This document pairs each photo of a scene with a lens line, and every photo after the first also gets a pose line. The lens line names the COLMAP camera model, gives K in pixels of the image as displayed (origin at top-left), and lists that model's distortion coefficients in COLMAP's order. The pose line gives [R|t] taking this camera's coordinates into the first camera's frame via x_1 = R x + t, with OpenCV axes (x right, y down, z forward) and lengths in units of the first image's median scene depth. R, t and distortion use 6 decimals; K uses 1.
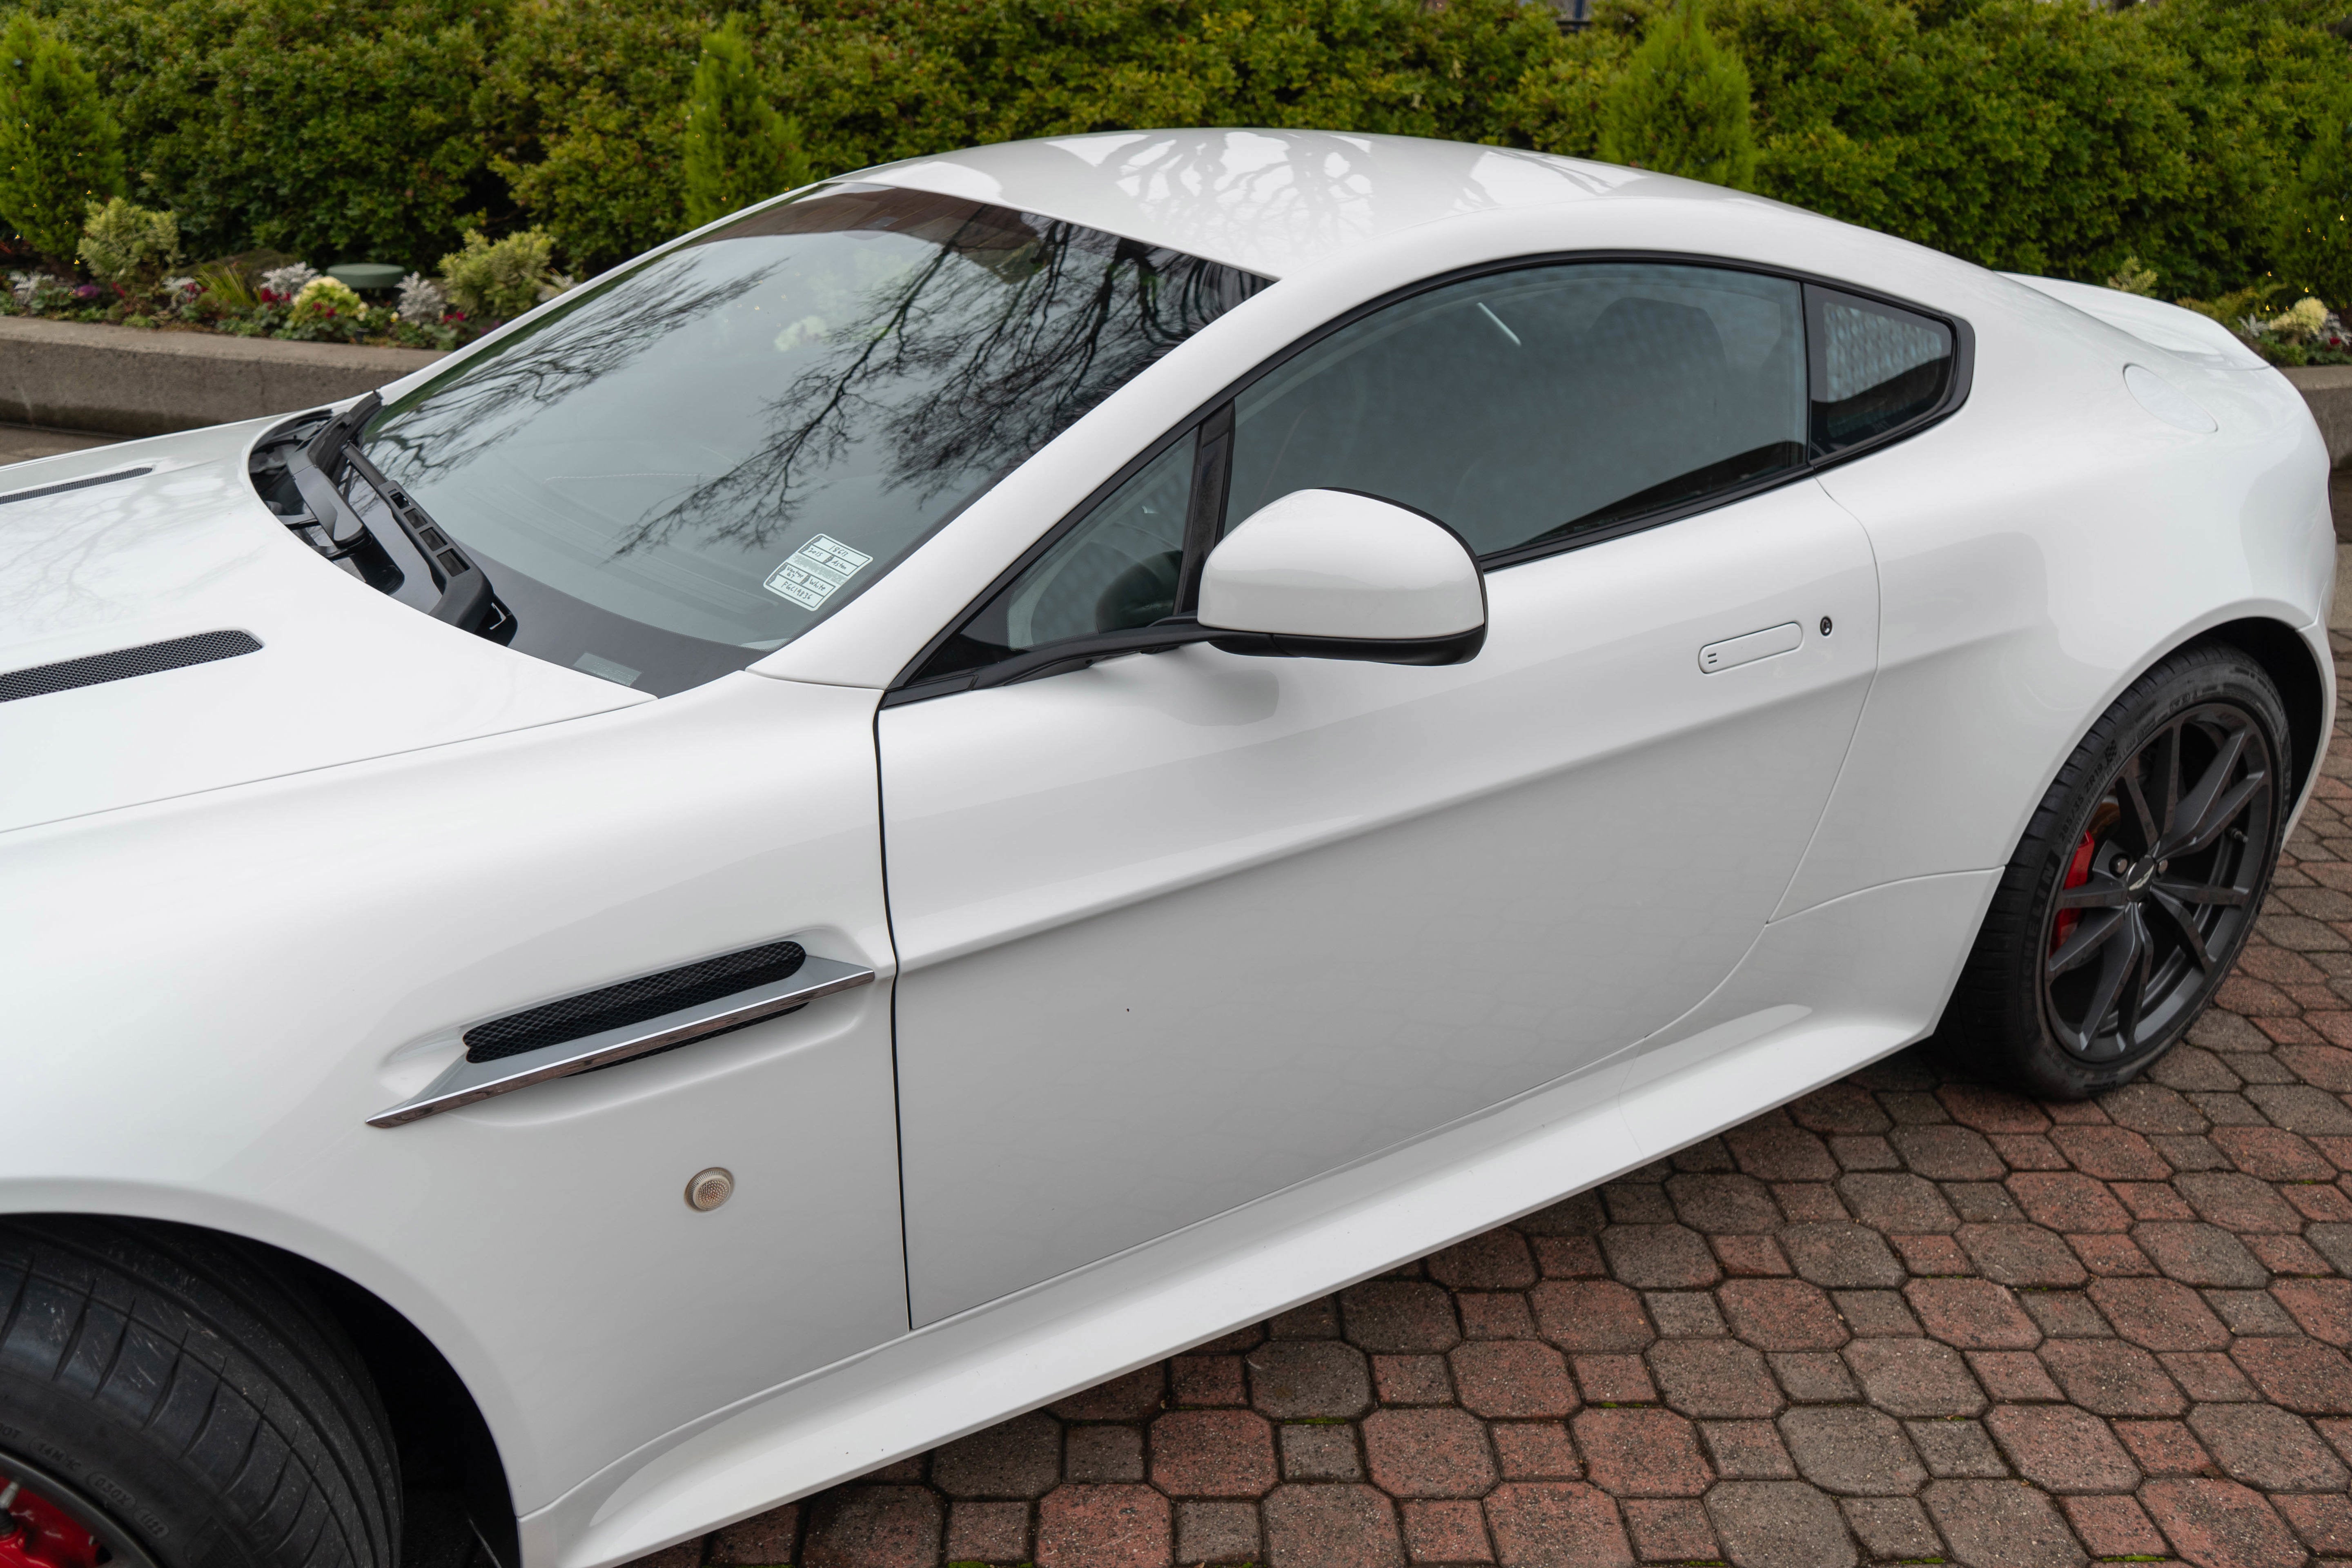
lens RADIAL K [[1869.2, 0, 1173.9], [0, 1869.2, 795.8], [0, 0, 1]] dist [-0.008763, 0.009634]
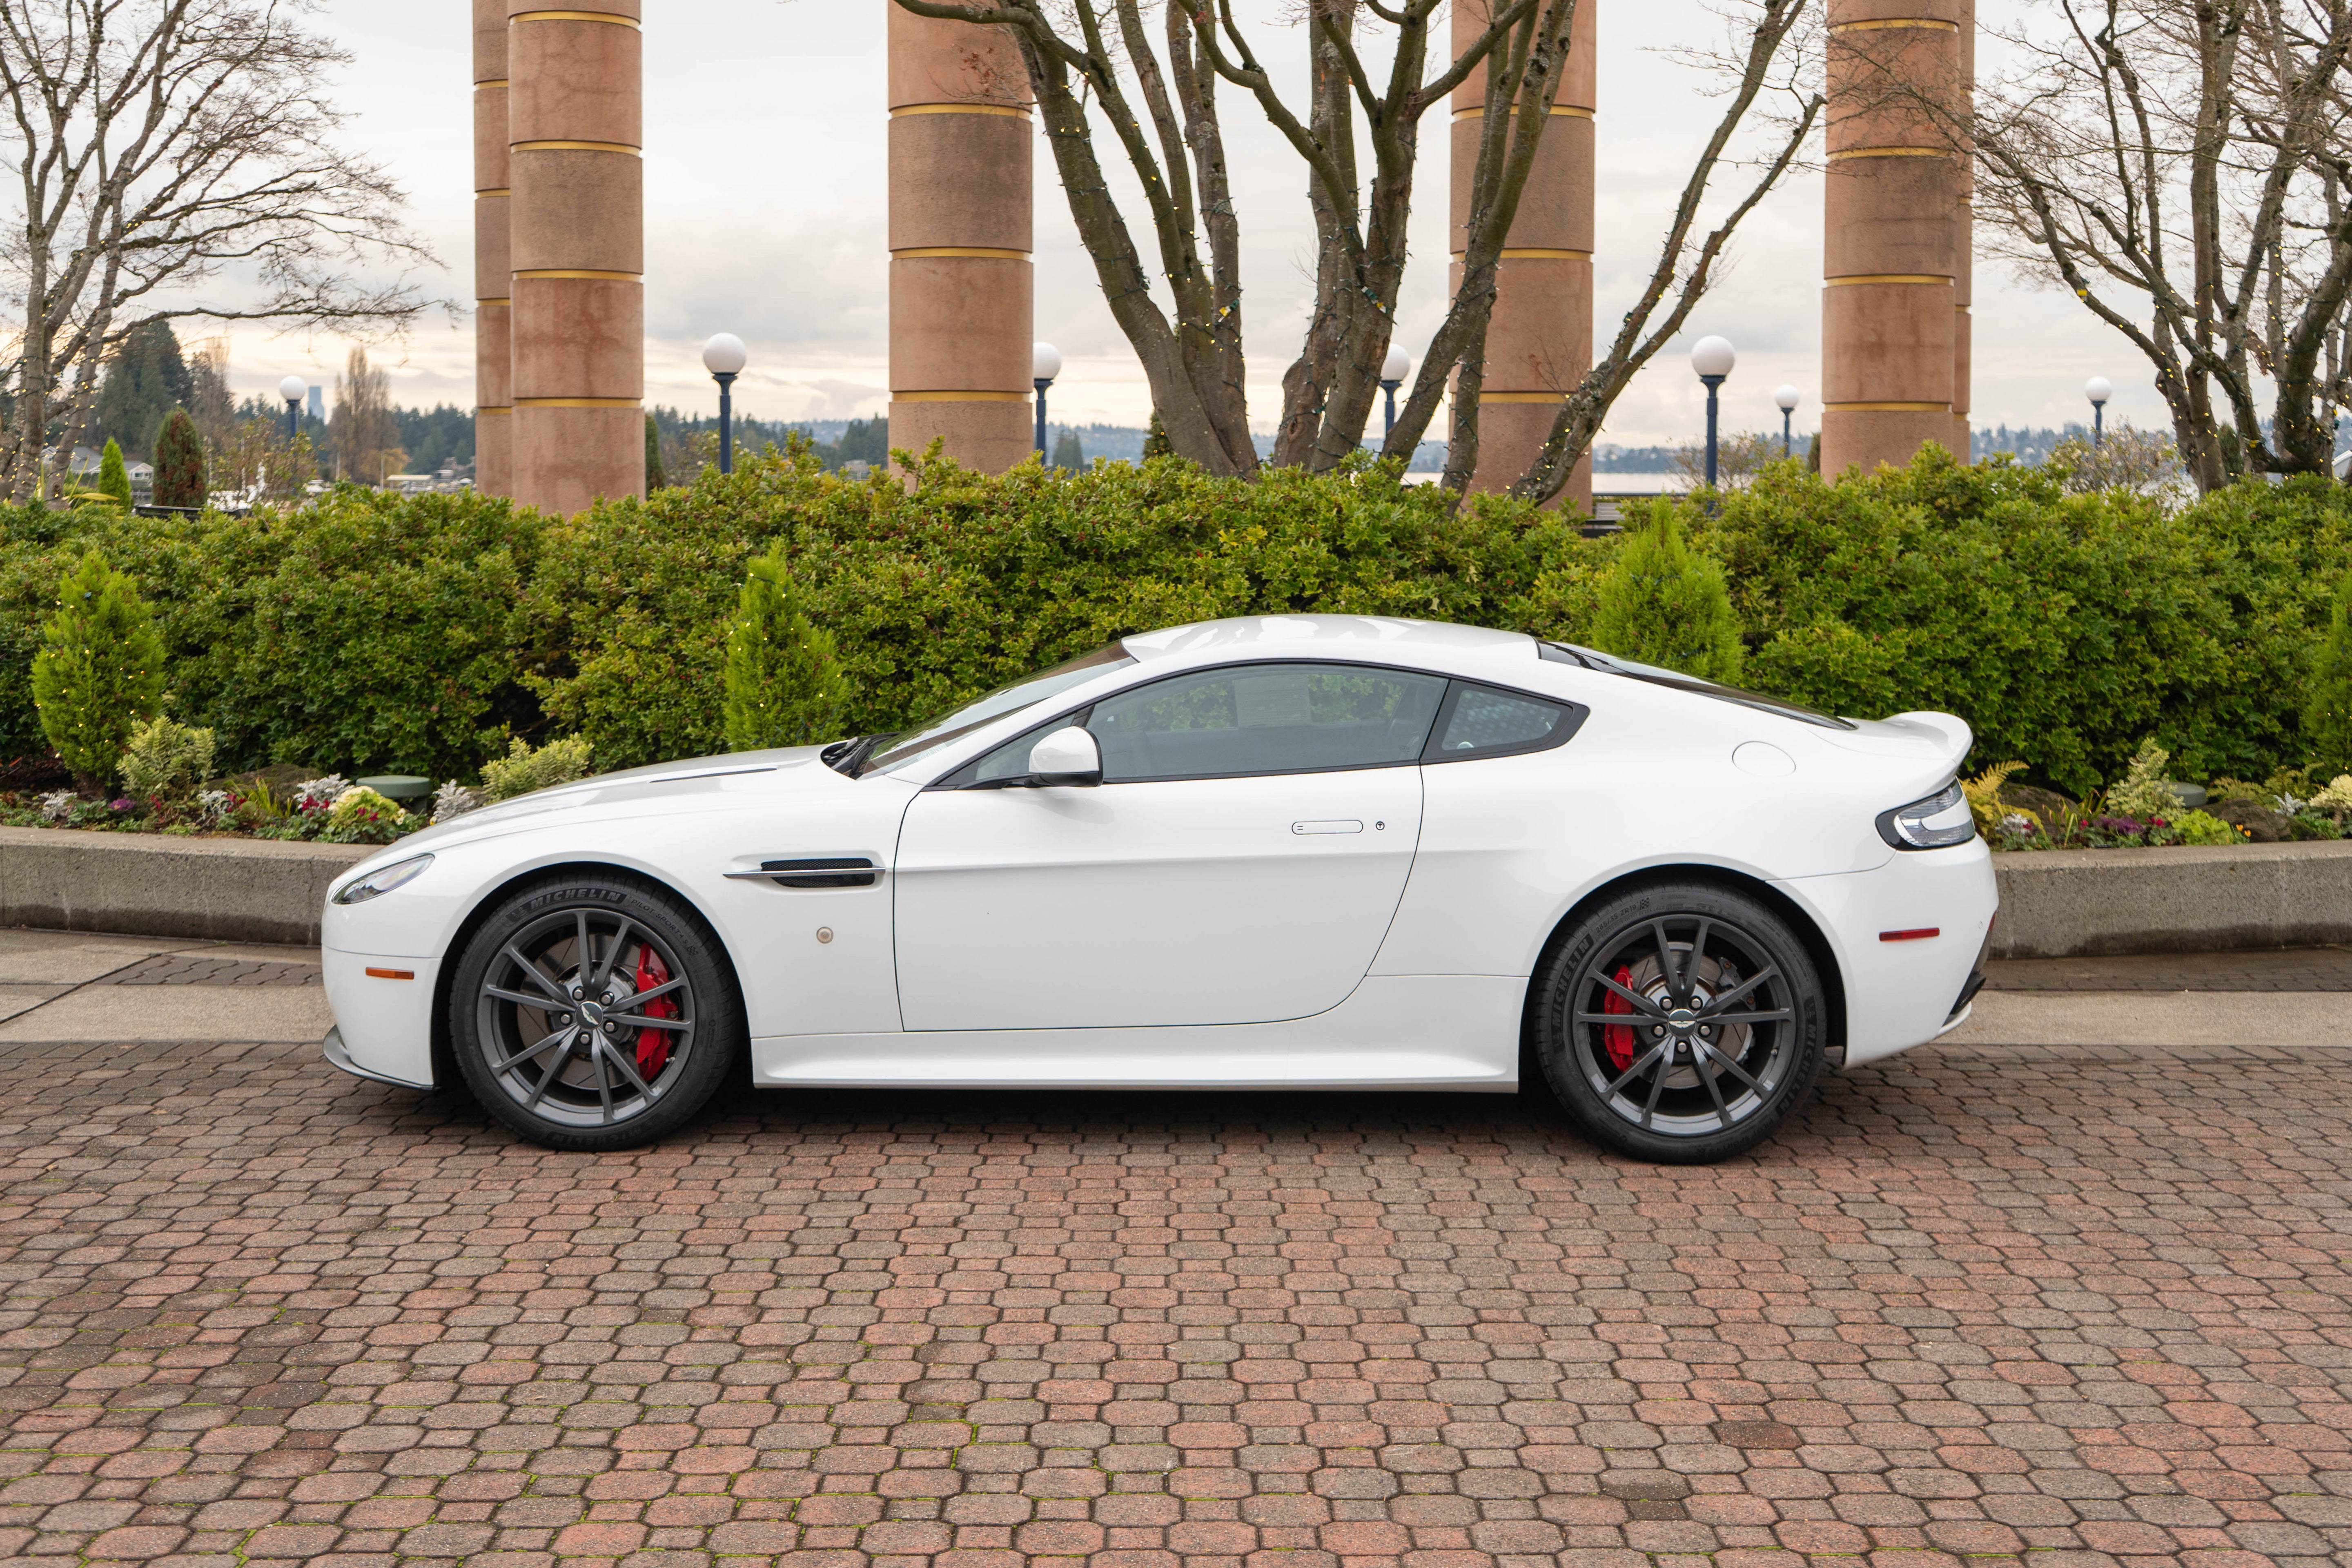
lens RADIAL K [[2739.8, 0, 1194.8], [0, 2739.8, 607.5], [0, 0, 1]] dist [0.004460, 0.034040]
pose [[0.999537, -0.018138, -0.024436, 0.037999], [0.008581, 0.938376, -0.345509, 0.148416], [0.029197, 0.345139, 0.938097, -0.415969]]
